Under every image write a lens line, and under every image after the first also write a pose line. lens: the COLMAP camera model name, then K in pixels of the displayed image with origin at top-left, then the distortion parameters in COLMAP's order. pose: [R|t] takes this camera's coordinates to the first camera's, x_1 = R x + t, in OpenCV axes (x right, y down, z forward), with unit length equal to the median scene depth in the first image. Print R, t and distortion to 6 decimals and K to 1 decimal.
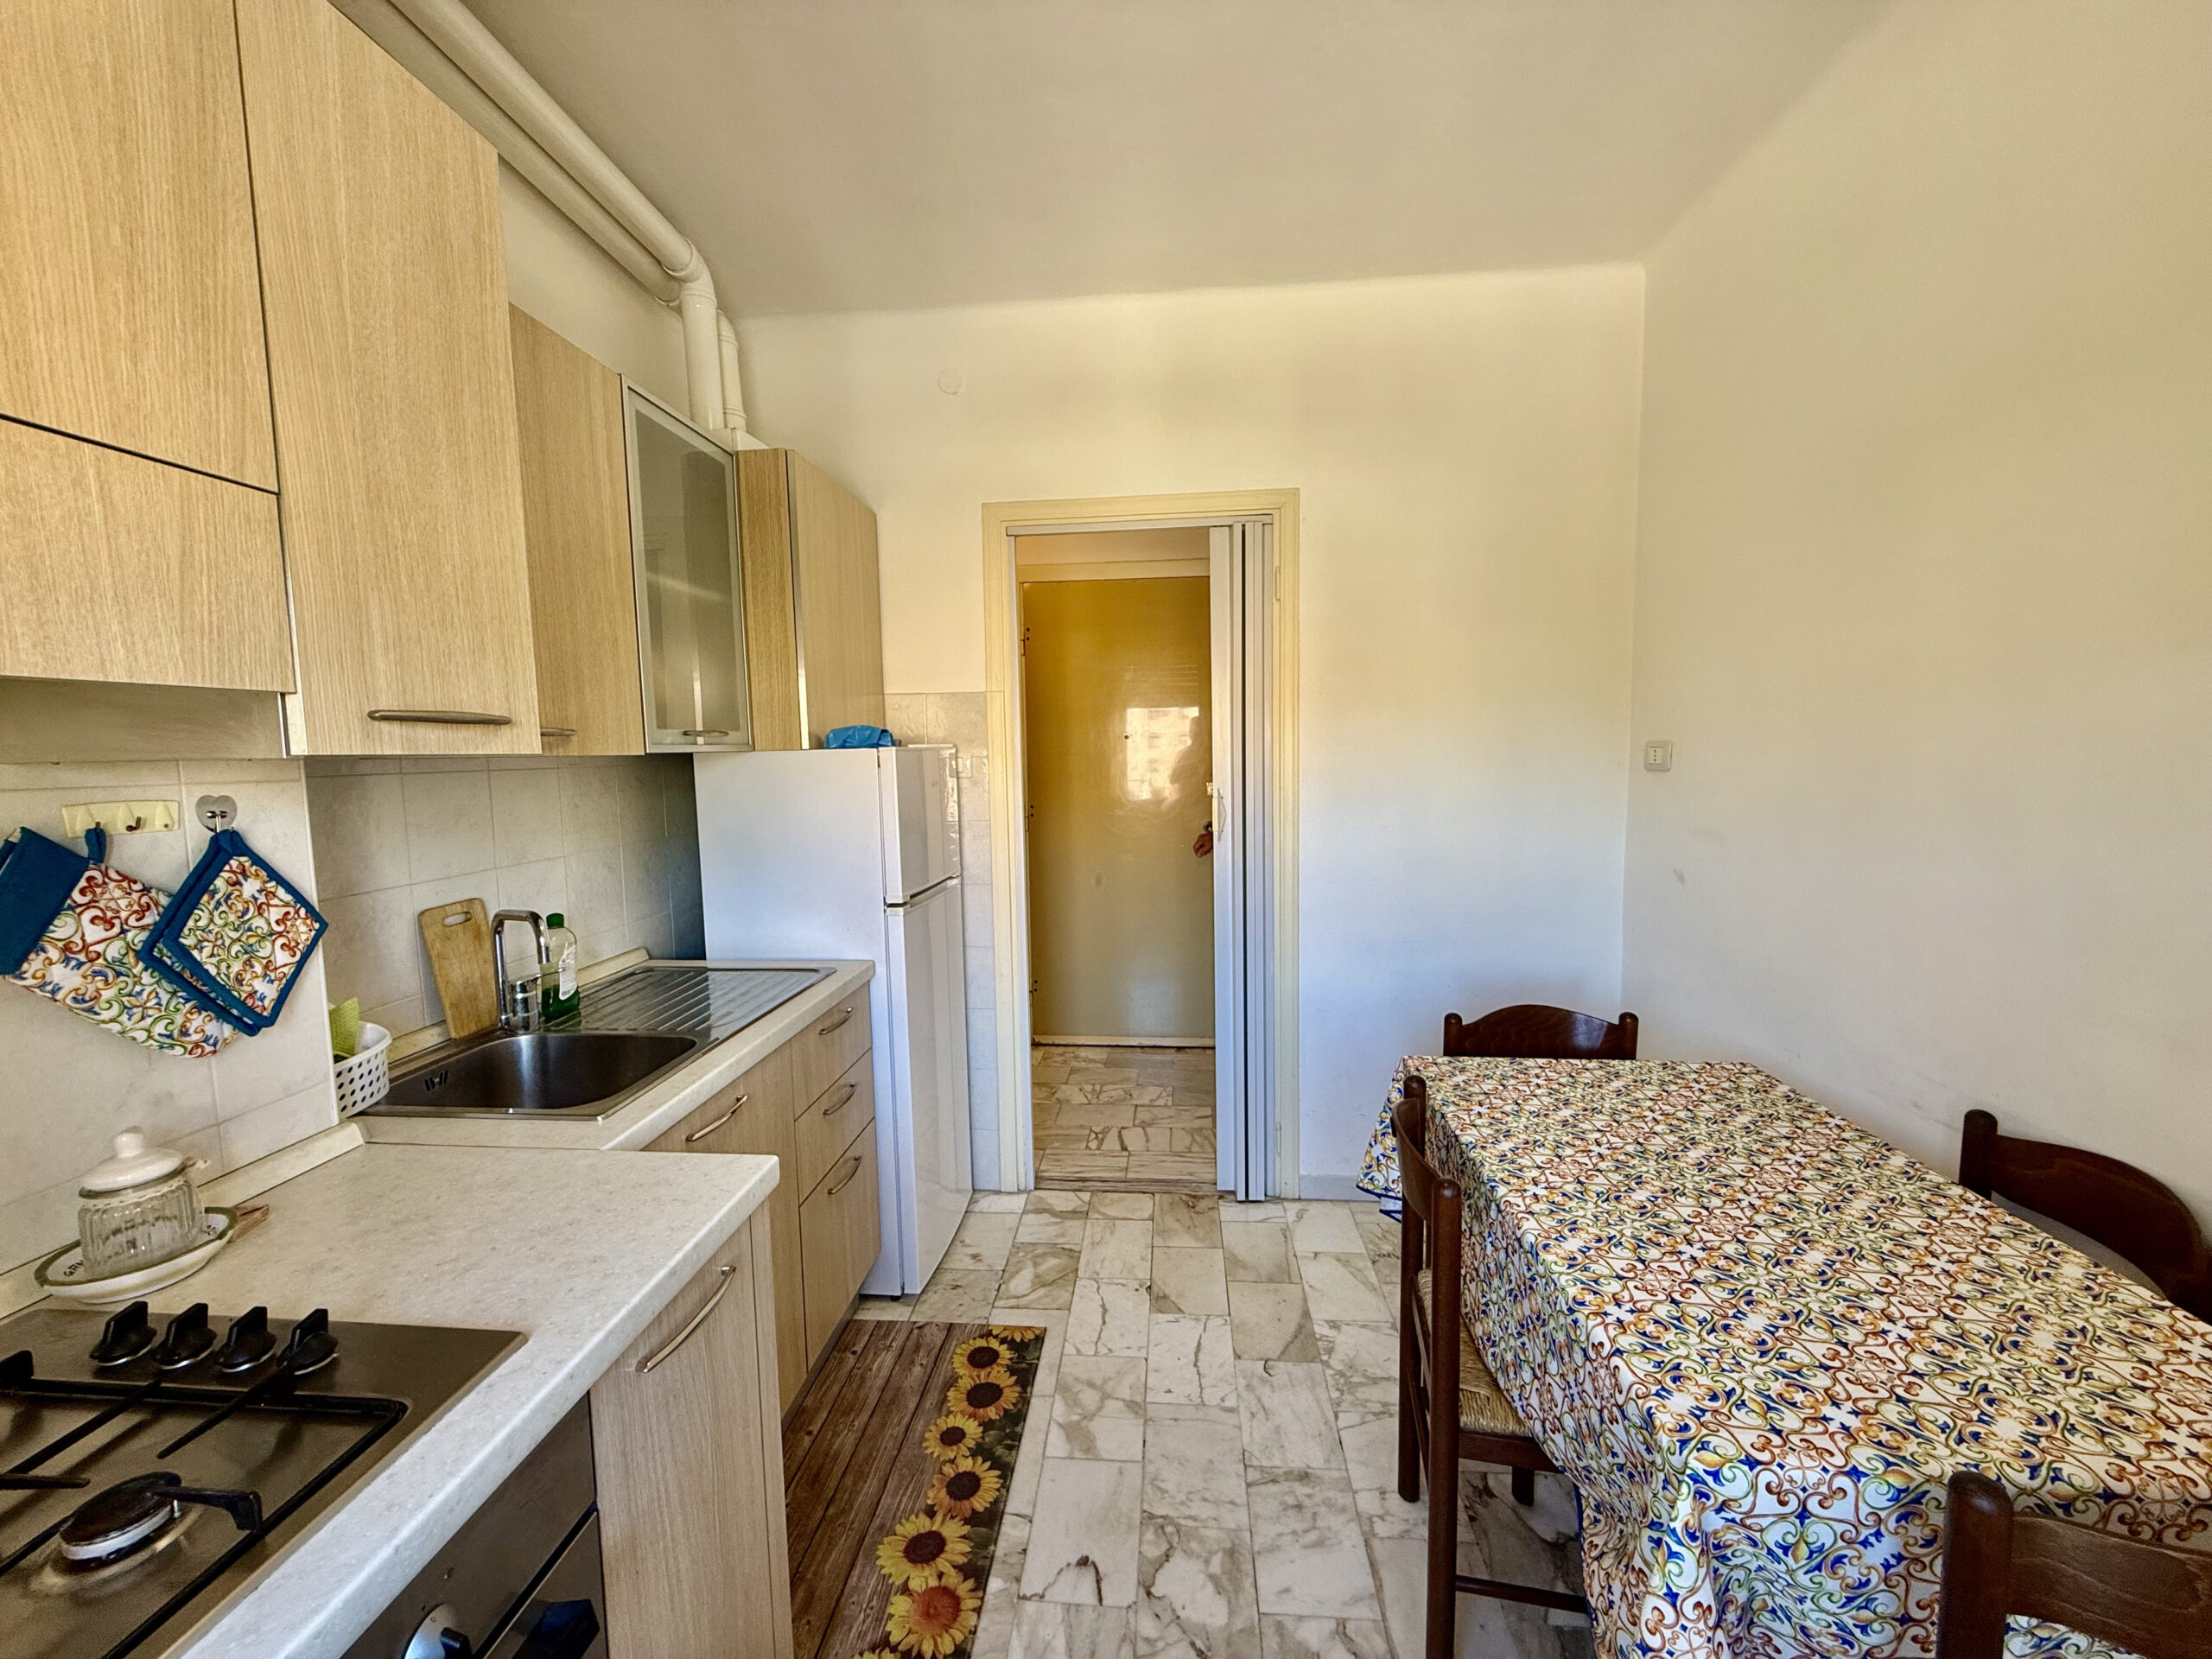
lens RADIAL K [[878.7, 0, 1103.7], [0, 878.7, 830.0], [0, 0, 1]] dist [-0.000890, 0.000167]
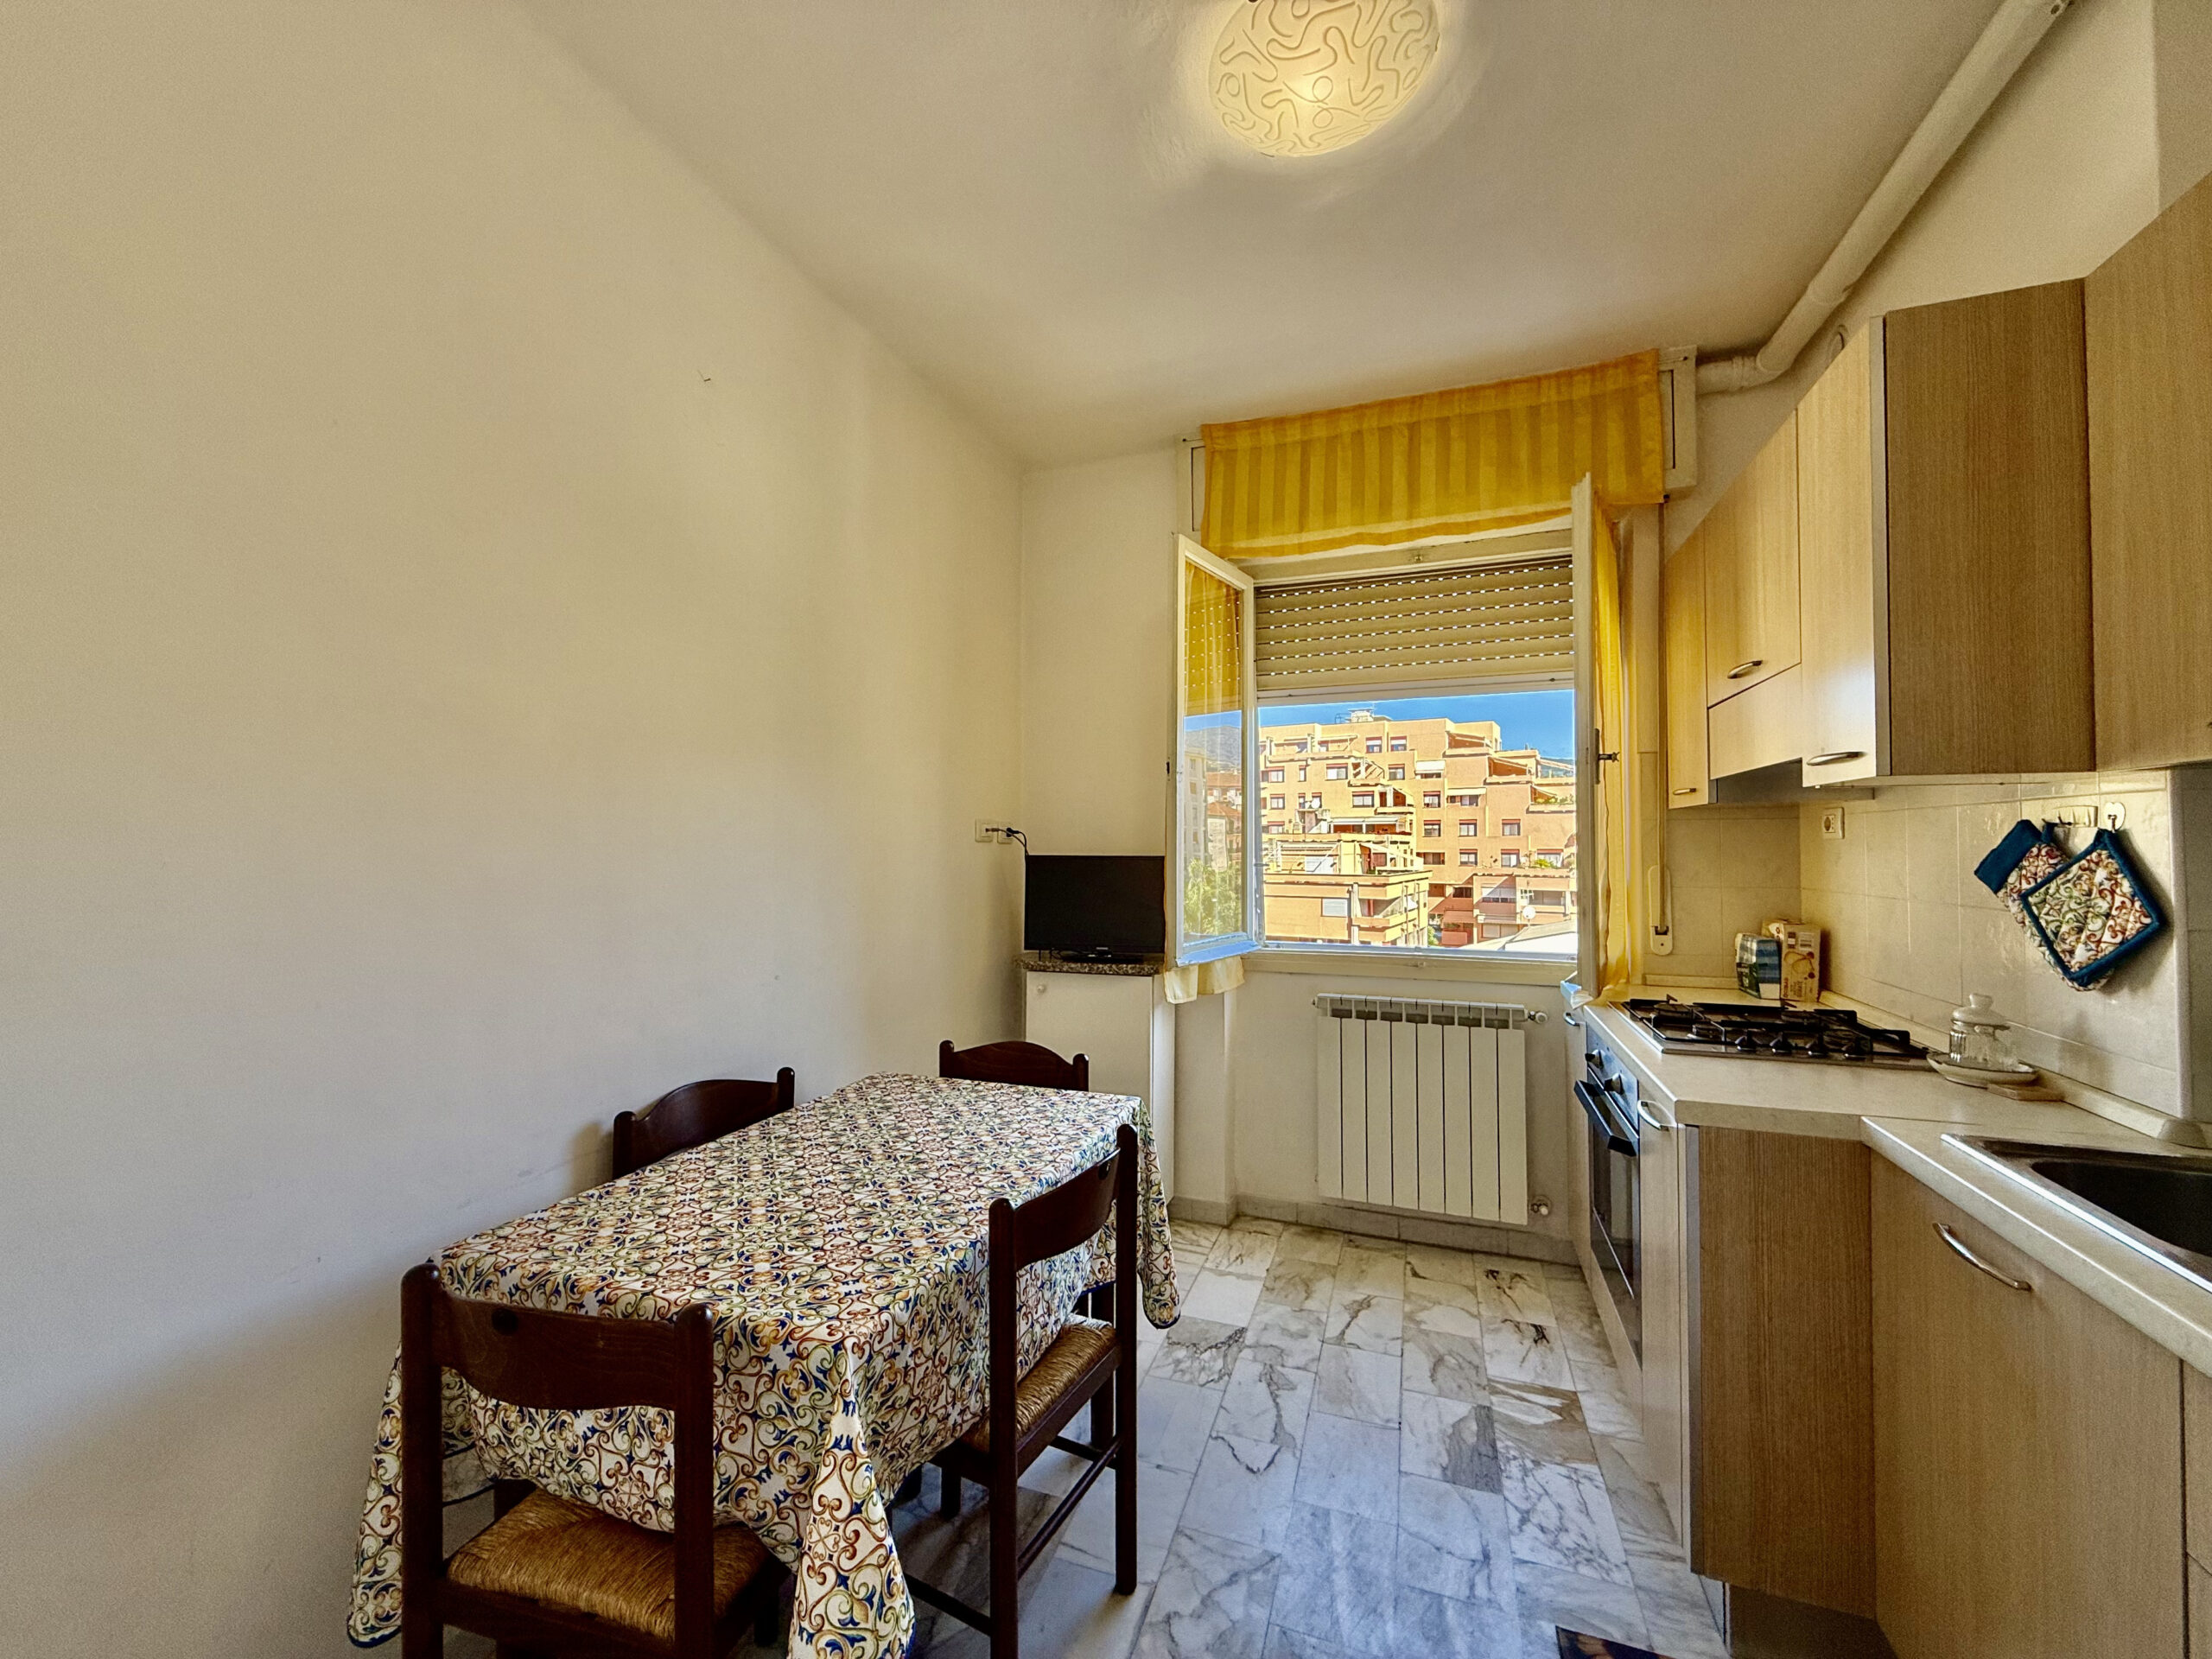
lens RADIAL K [[878.7, 0, 1104.2], [0, 878.7, 824.0], [0, 0, 1]] dist [-0.000890, 0.000167]
pose [[-0.964375, 0.024020, 0.263446, 0.082939], [0.041501, 0.997275, 0.060989, -0.141609], [-0.261263, 0.069750, -0.962744, 2.520829]]
